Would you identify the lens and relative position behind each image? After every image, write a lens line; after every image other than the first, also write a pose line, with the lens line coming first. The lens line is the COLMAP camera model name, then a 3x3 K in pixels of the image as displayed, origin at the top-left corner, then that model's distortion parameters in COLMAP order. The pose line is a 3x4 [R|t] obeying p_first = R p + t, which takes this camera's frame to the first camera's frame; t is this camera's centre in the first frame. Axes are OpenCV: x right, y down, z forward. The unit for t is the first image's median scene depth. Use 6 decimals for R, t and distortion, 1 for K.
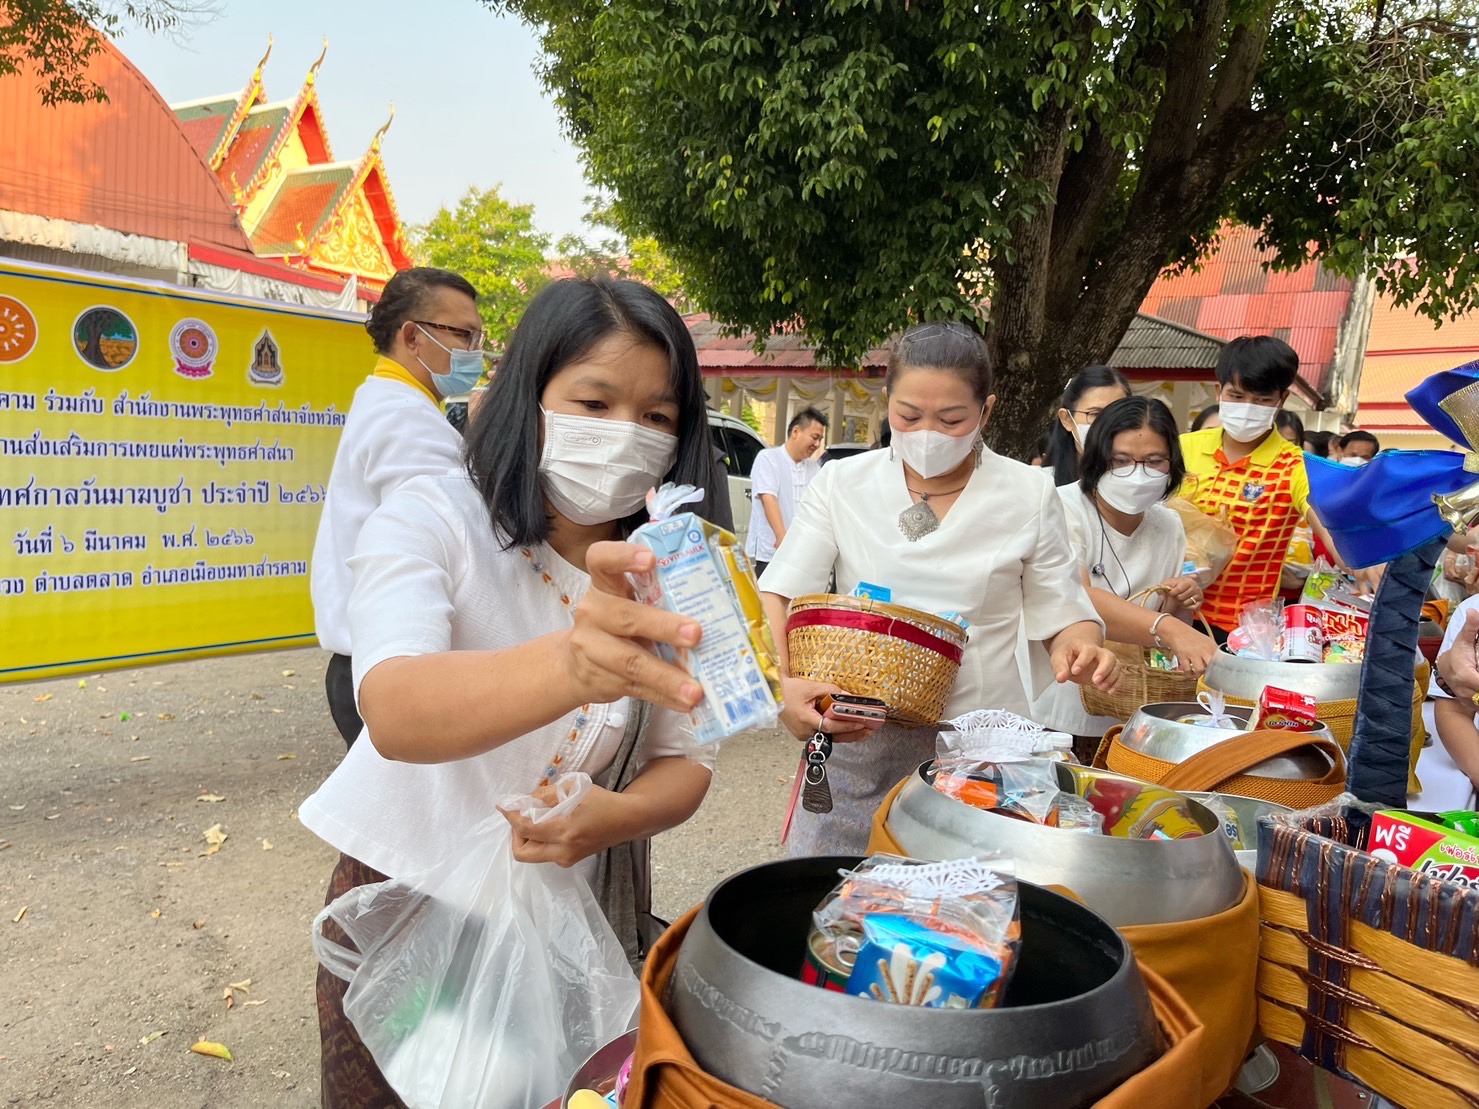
lens RADIAL K [[1126.2, 0, 723.1], [0, 1126.2, 539.9], [0, 0, 1]] dist [0.051444, -0.066085]
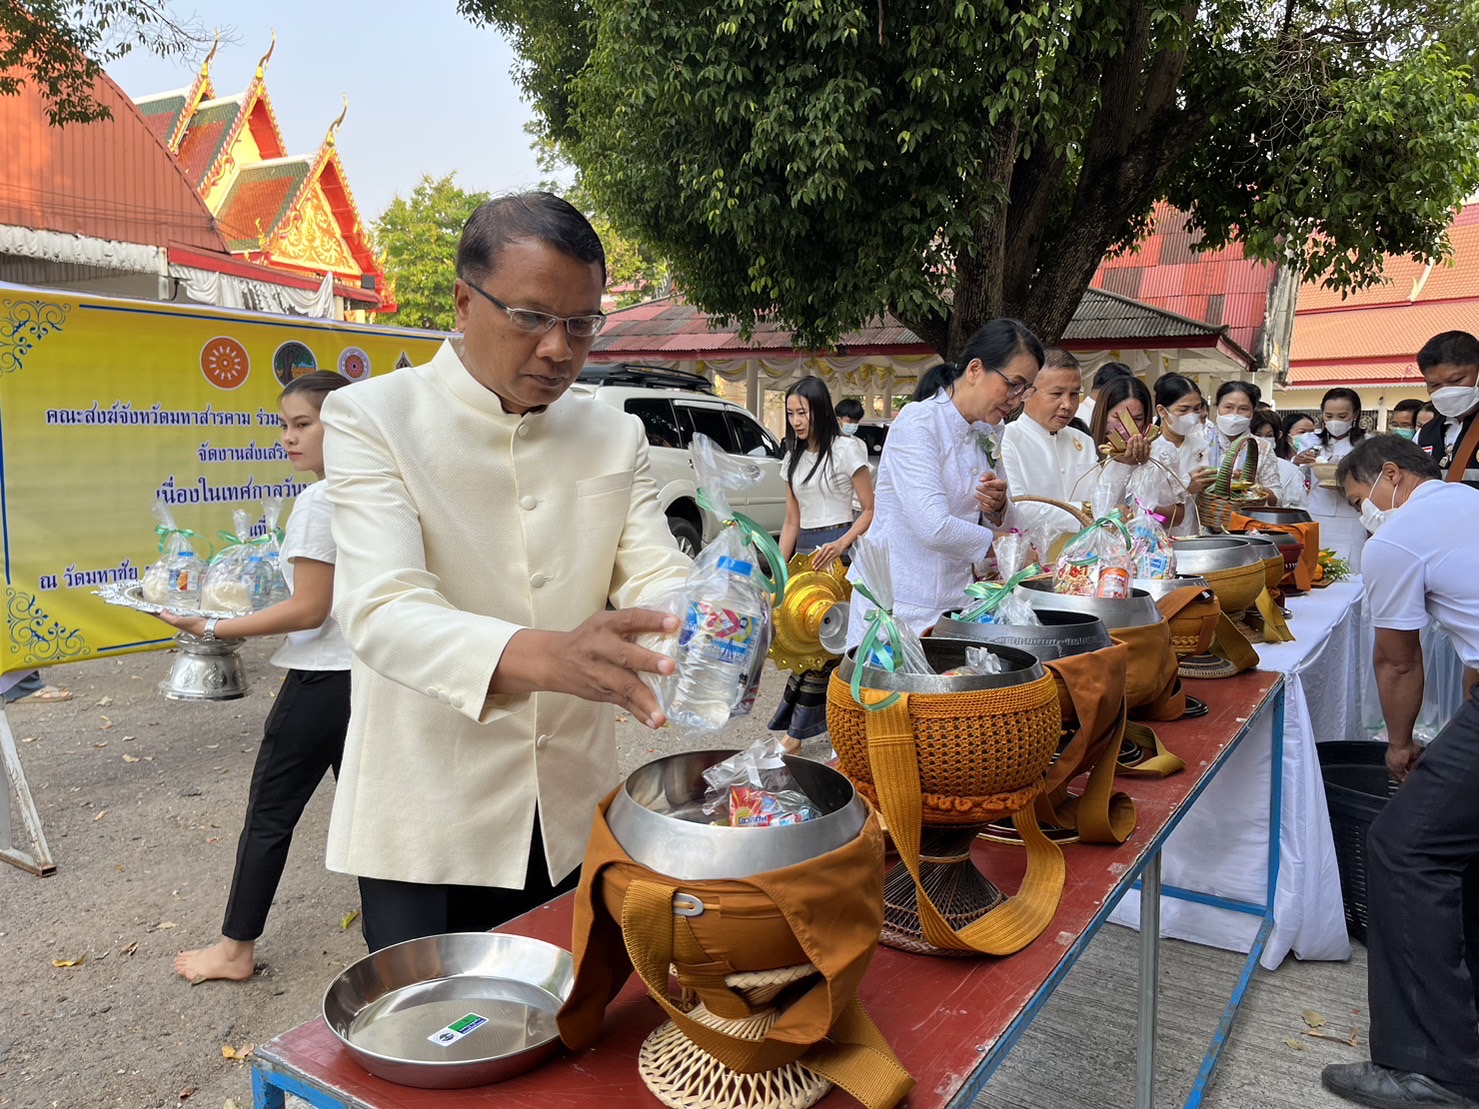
lens RADIAL K [[1118.4, 0, 741.3], [0, 1118.4, 536.5], [0, 0, 1]] dist [0.056641, -0.072815]
pose [[0.997819, -0.043729, 0.049441, -0.038032], [0.042855, 0.998908, 0.018618, 0.003692], [-0.050201, -0.016459, 0.998604, -0.096208]]
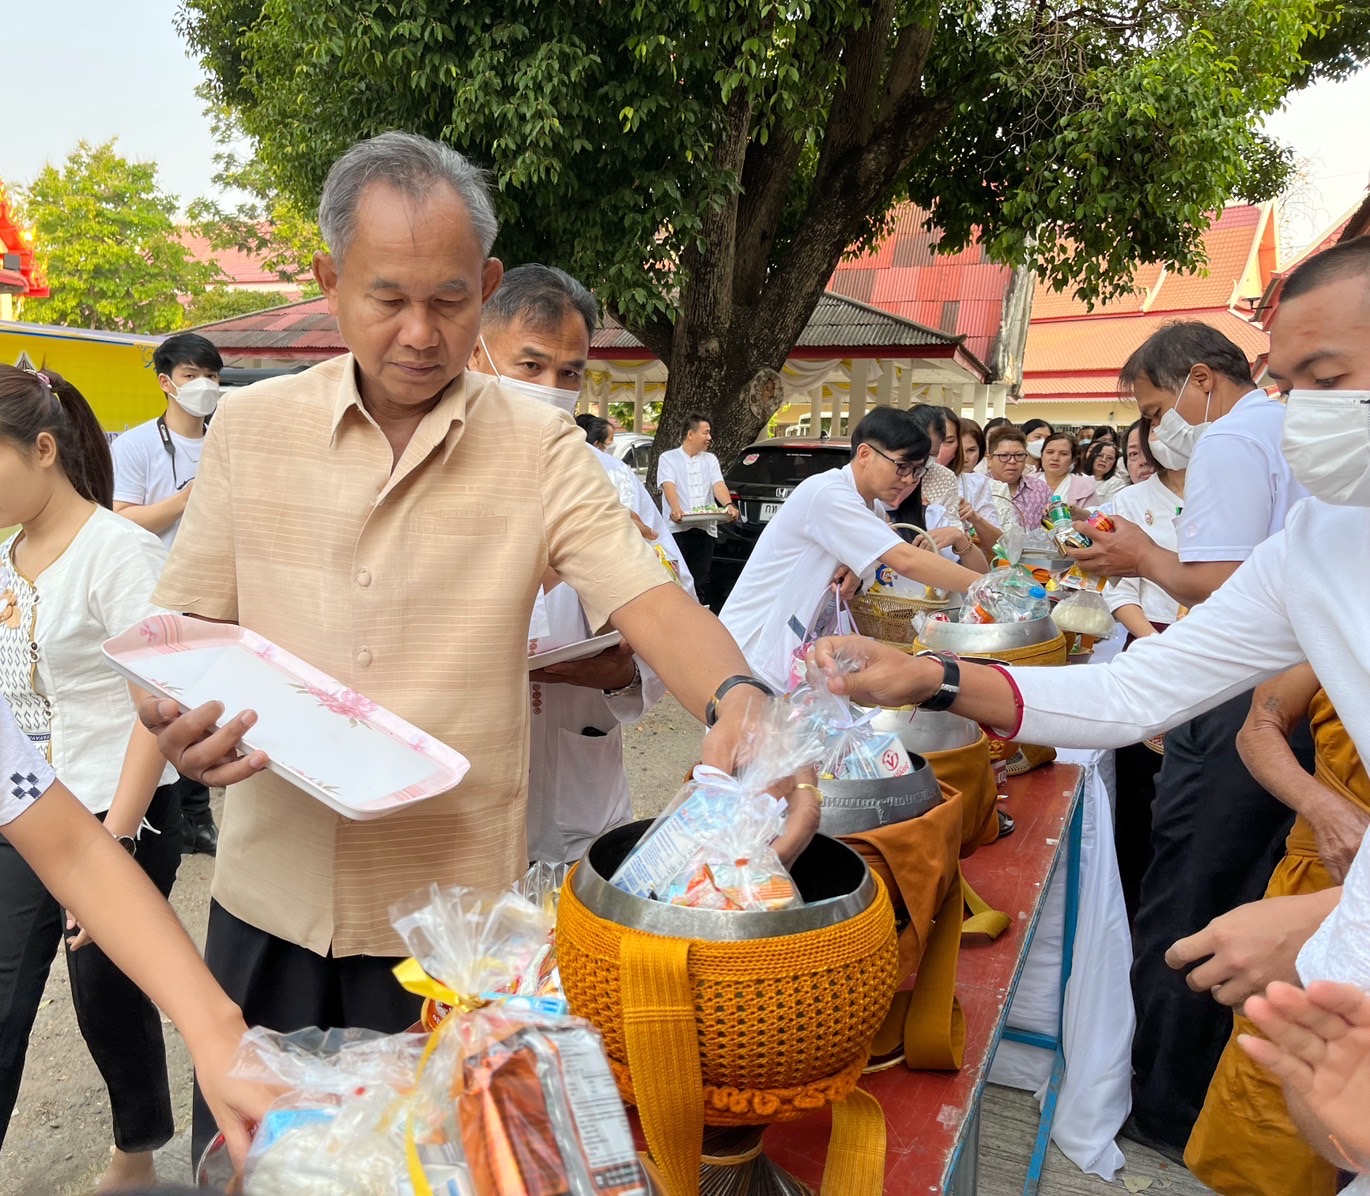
lens RADIAL K [[1208.9, 0, 557.8], [0, 1208.9, 594.2], [0, 0, 1]] dist [0.047529, -0.048286]
pose [[0.989008, -0.044540, 0.140993, -0.034032], [0.036832, 0.997705, 0.056813, -0.005038], [-0.143200, -0.050995, 0.988379, -0.058975]]
